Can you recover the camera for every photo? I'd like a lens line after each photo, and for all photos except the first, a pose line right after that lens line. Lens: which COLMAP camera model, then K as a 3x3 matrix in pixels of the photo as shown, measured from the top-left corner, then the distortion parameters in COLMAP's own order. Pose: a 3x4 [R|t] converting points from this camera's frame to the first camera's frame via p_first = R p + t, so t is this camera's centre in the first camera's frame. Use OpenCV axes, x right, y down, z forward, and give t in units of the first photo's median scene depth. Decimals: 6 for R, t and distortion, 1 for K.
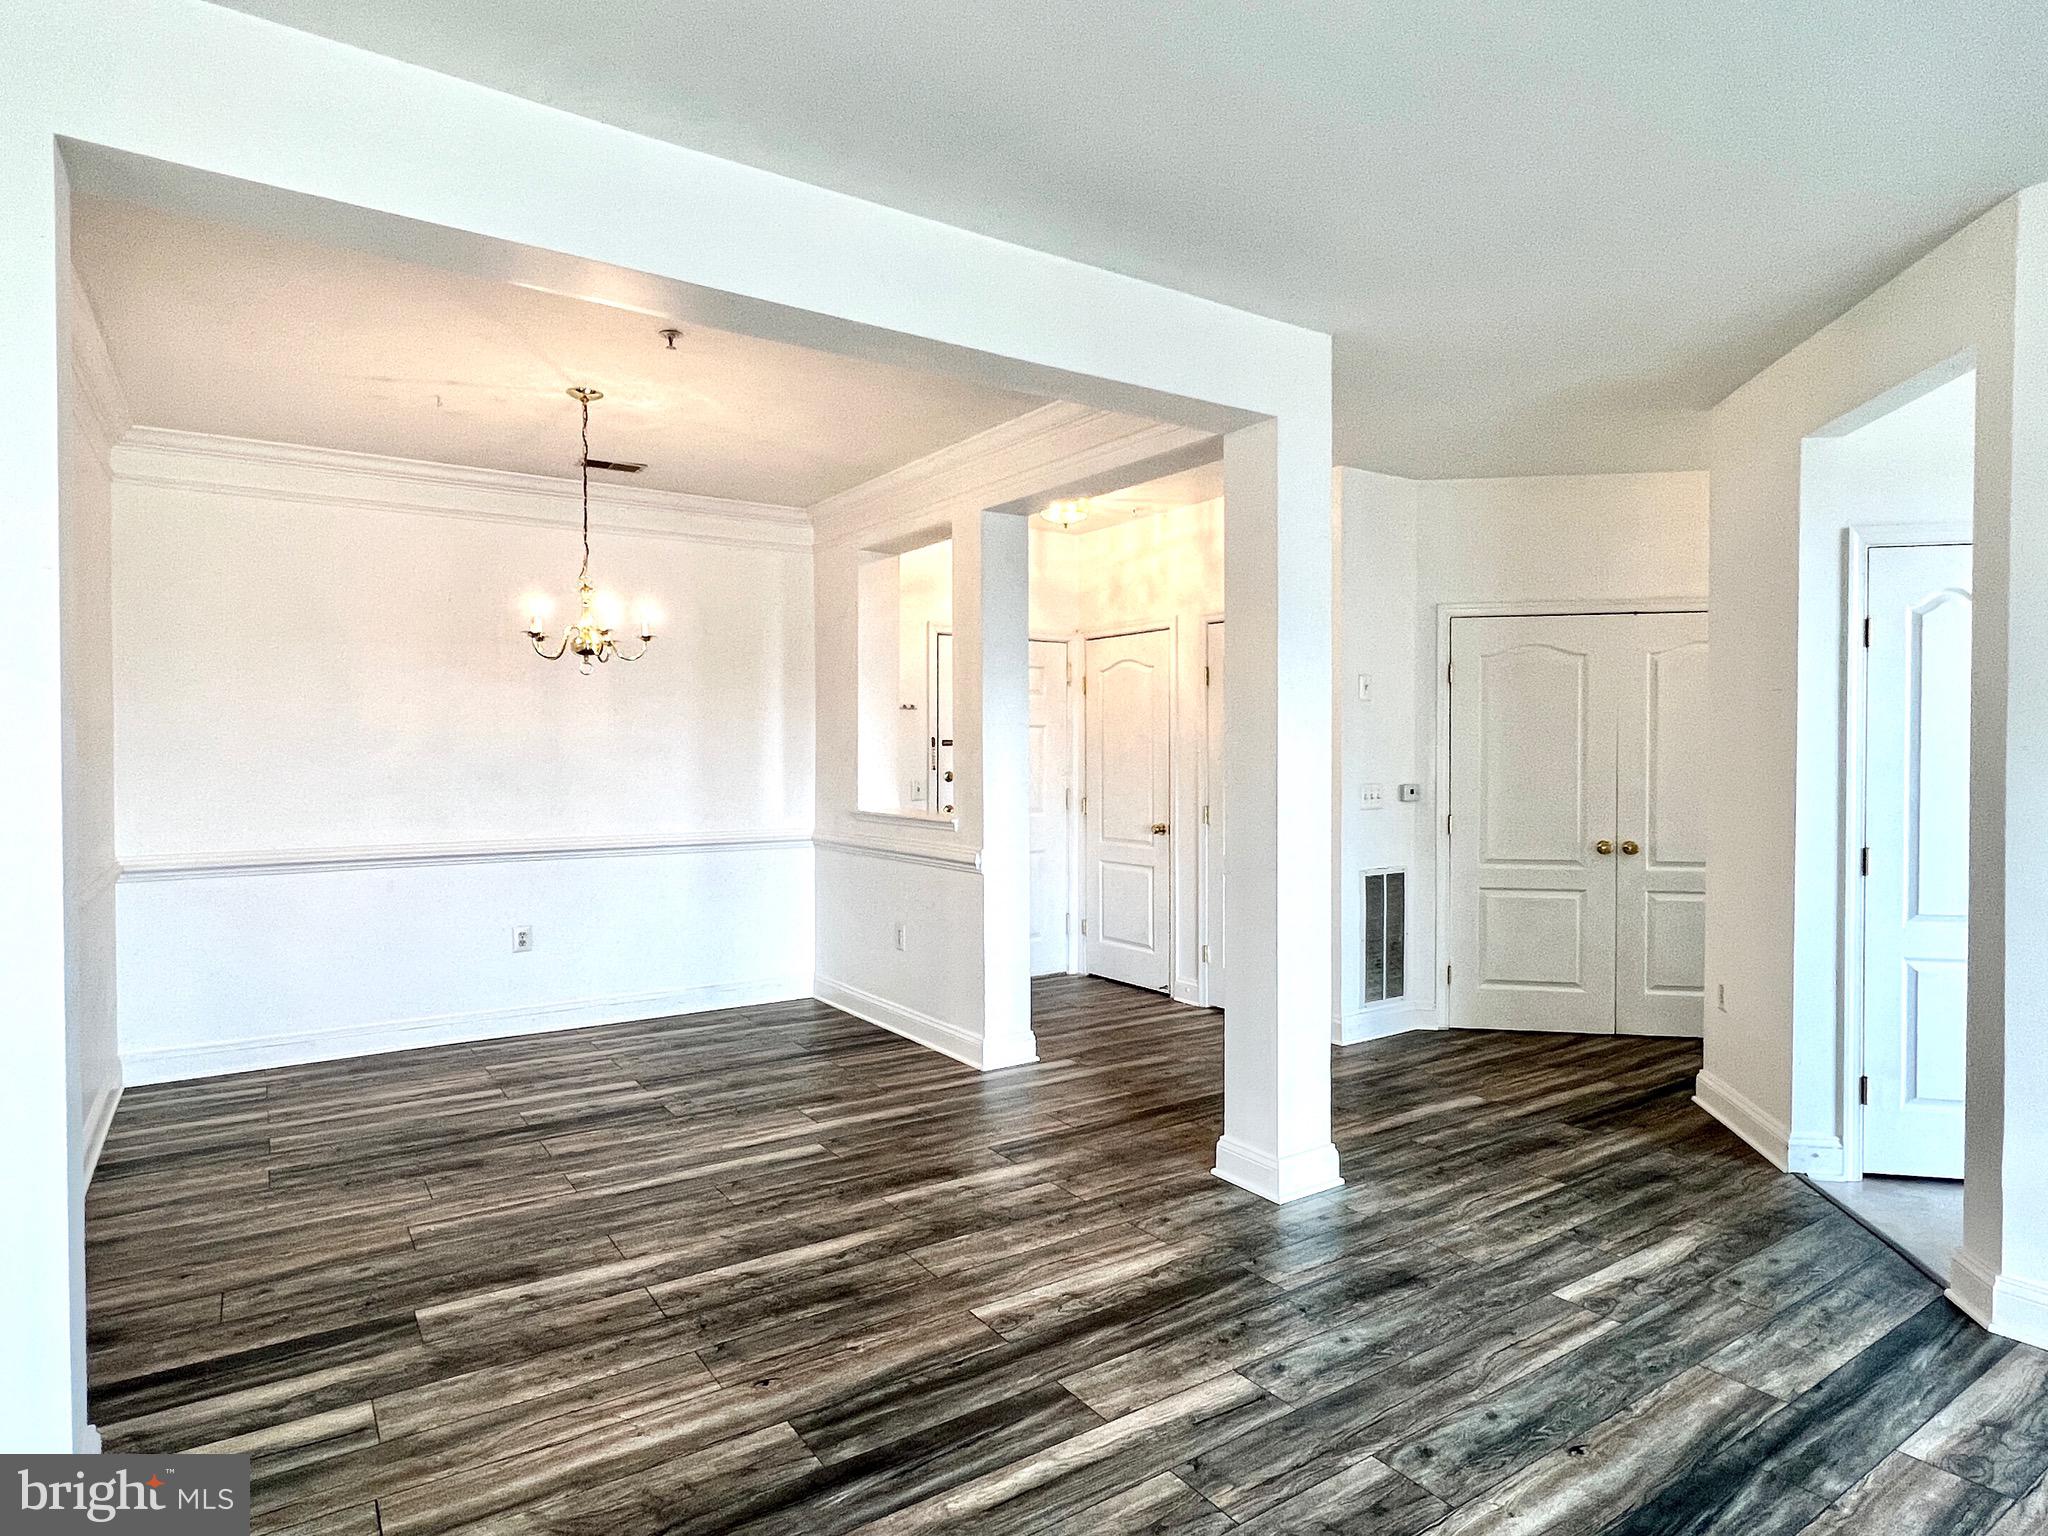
lens RADIAL K [[1148.4, 0, 1012.6], [0, 1148.4, 754.8], [0, 0, 1]] dist [0.001951, -0.002229]
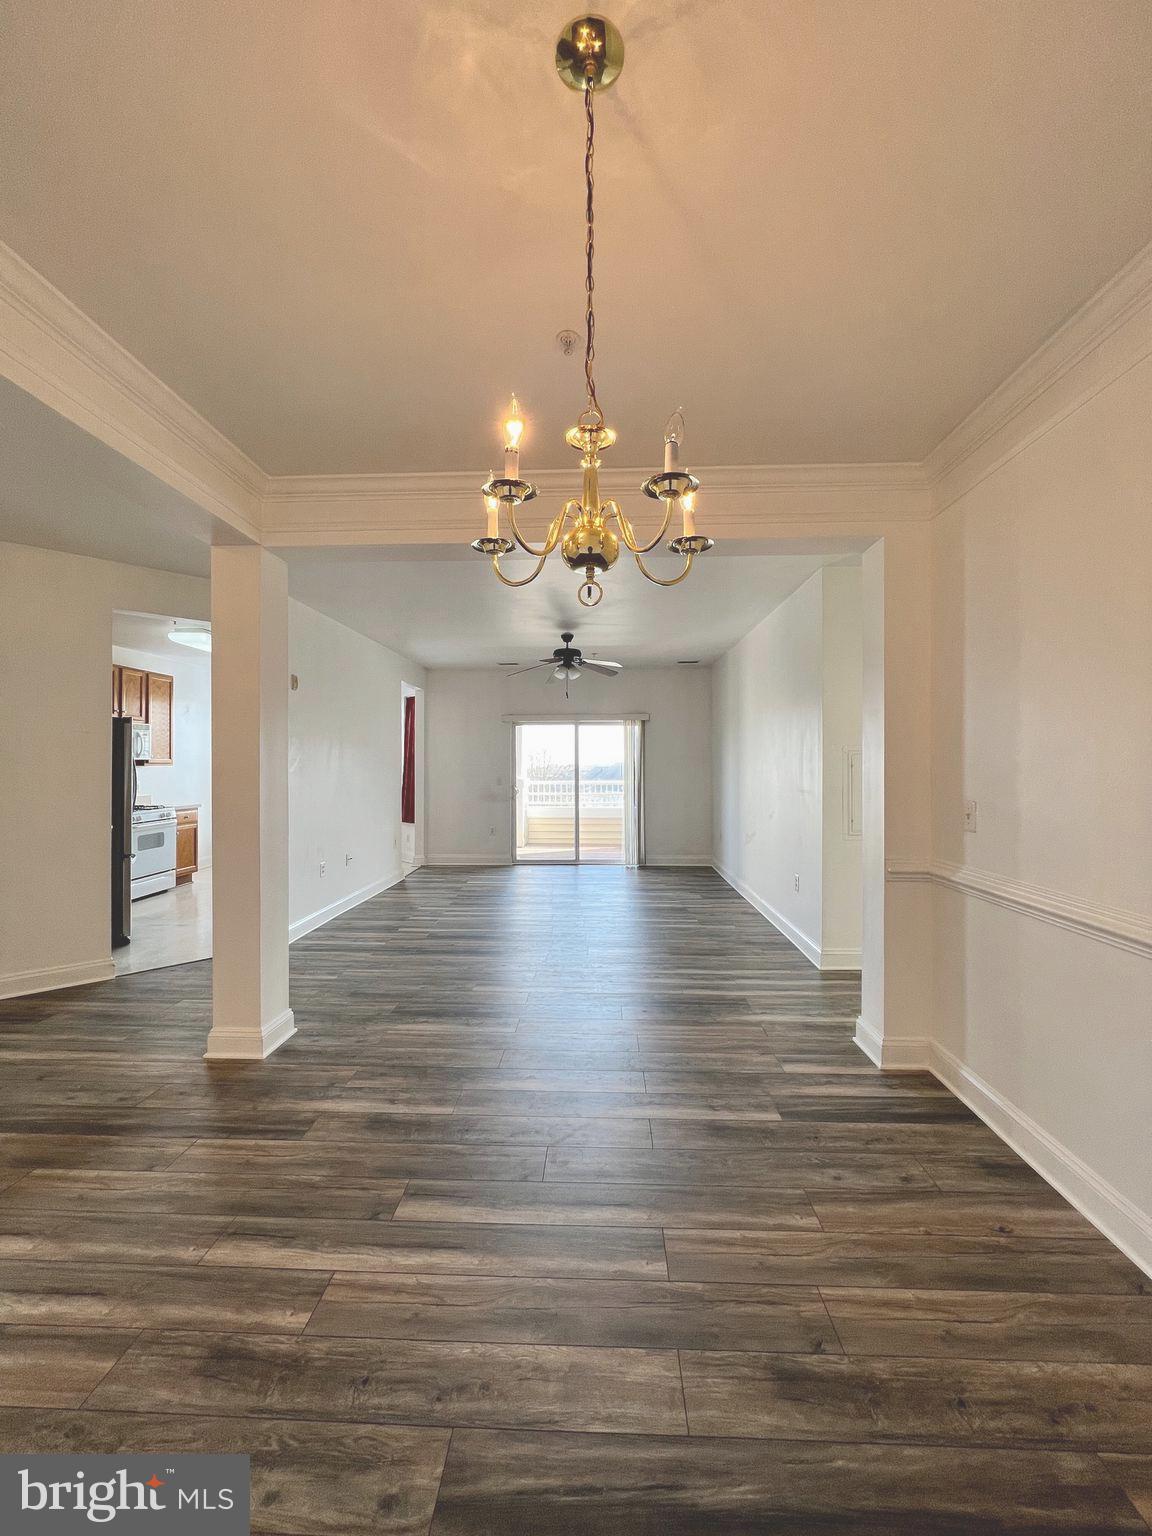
lens RADIAL K [[612.8, 0, 579.4], [0, 612.8, 761.7], [0, 0, 1]] dist [-0.000495, 0.000497]
pose [[-0.810485, 0.005626, 0.585733, -0.638353], [0.003445, 0.999982, -0.004837, -0.001066], [-0.585749, -0.001902, -0.810490, 1.489314]]
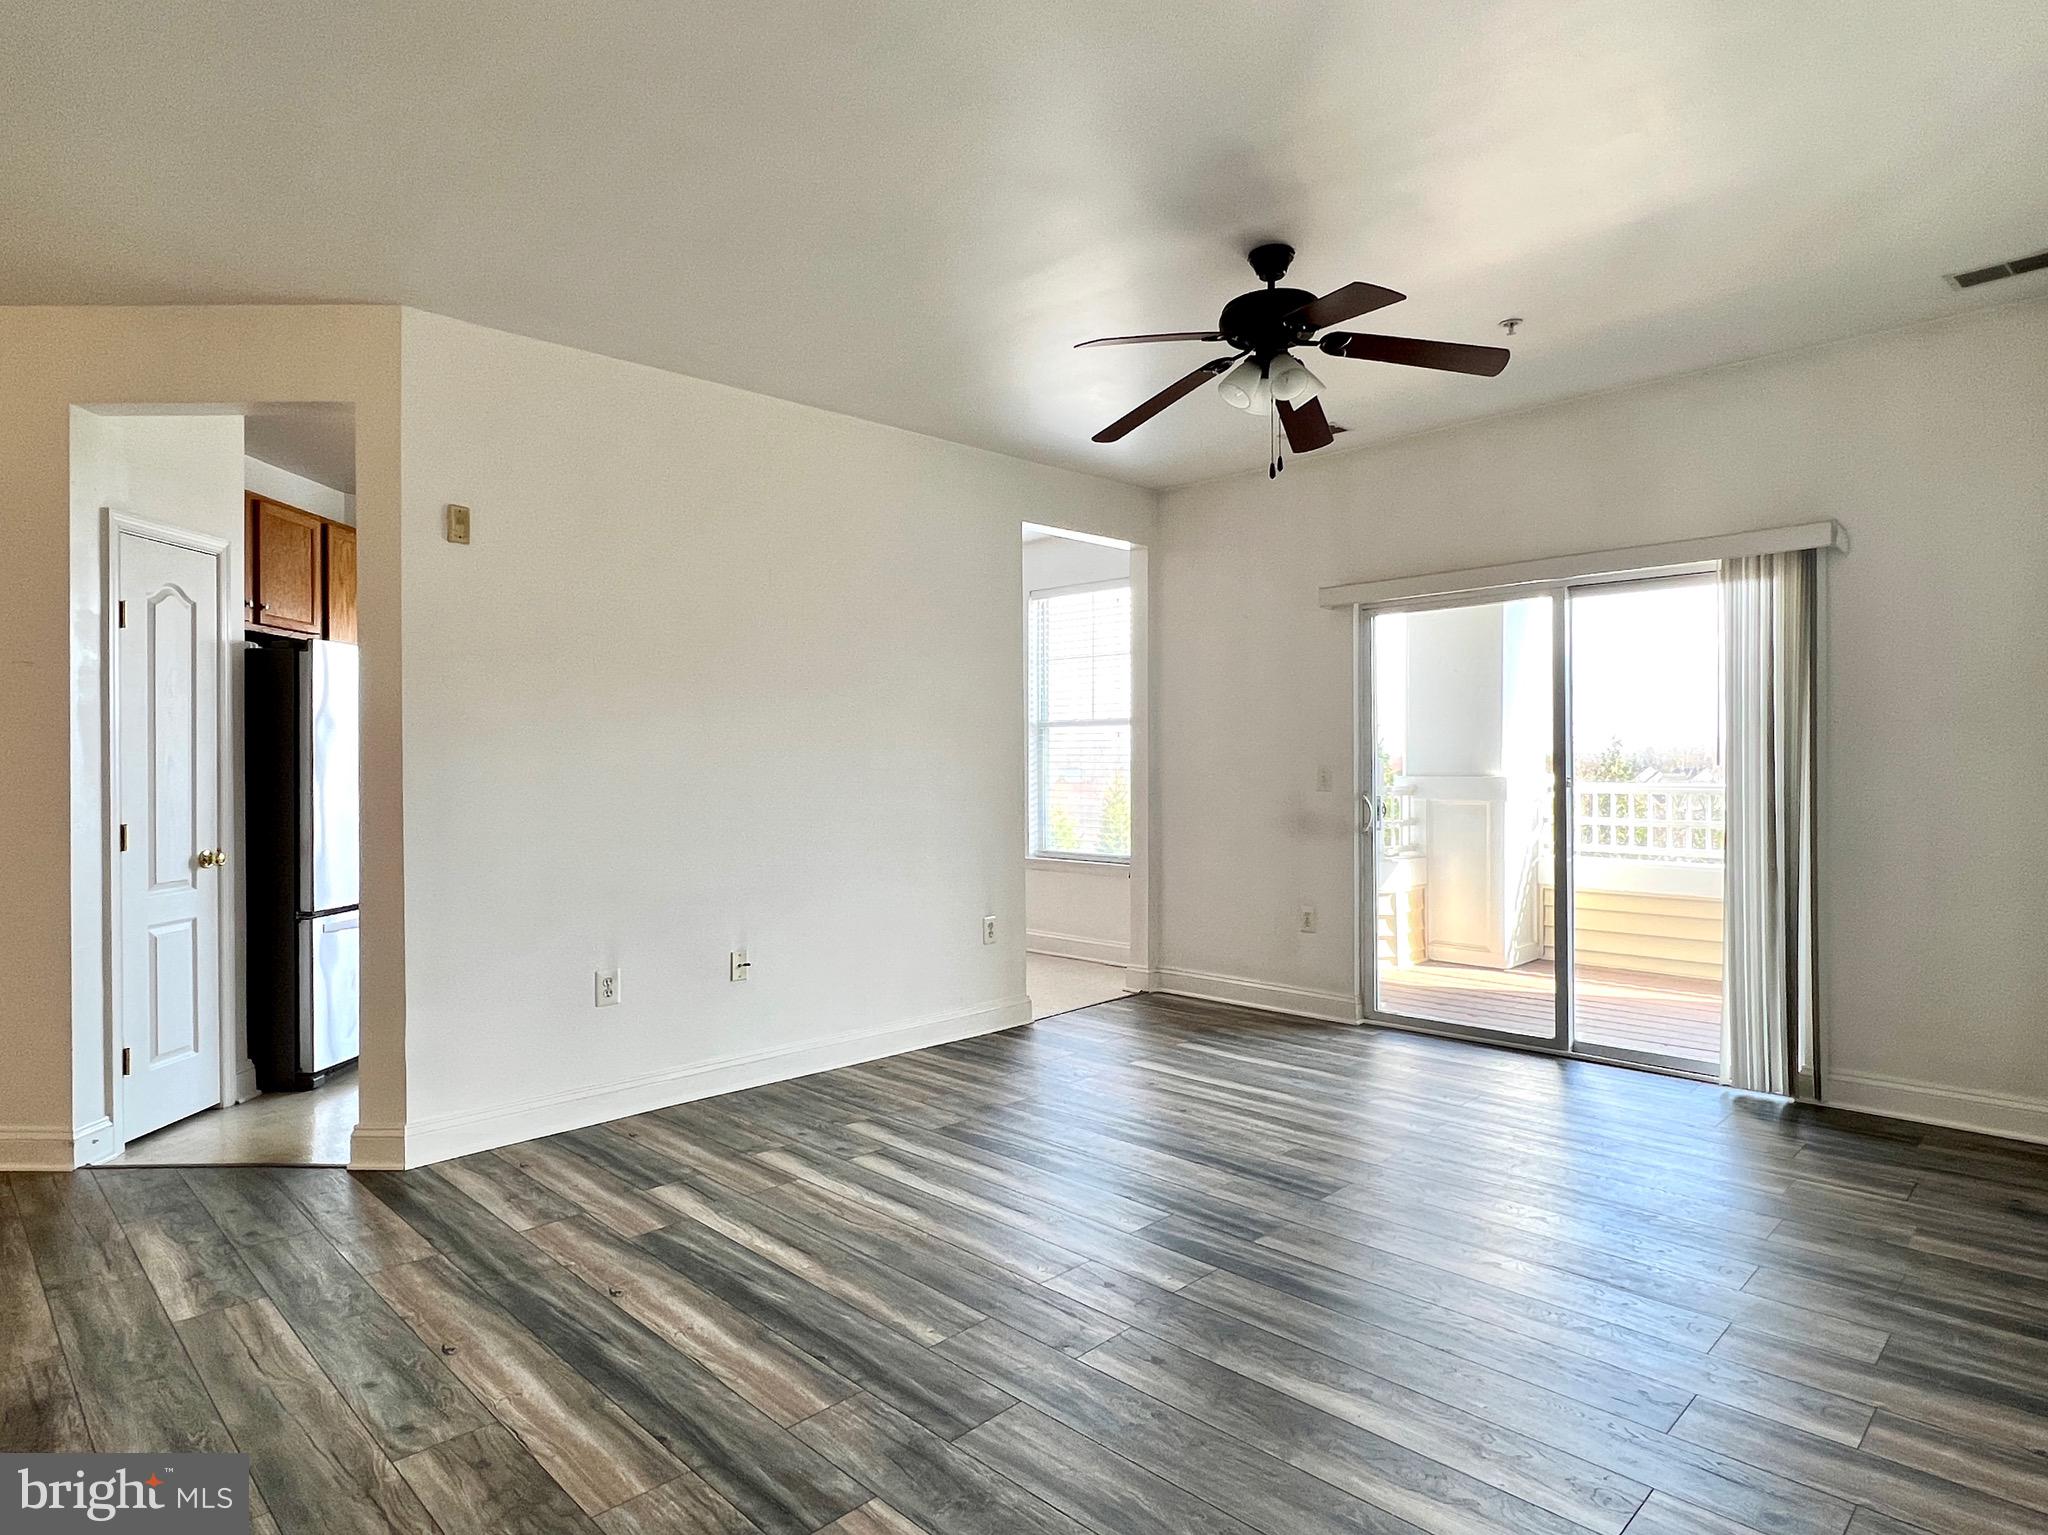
lens RADIAL K [[1148.4, 0, 1013.8], [0, 1148.4, 769.3], [0, 0, 1]] dist [0.001951, -0.002229]
pose [[-0.187292, -0.004440, 0.982294, -0.440287], [0.009433, 0.999936, 0.006319, 0.034036], [-0.982259, 0.010449, -0.187238, 0.436227]]
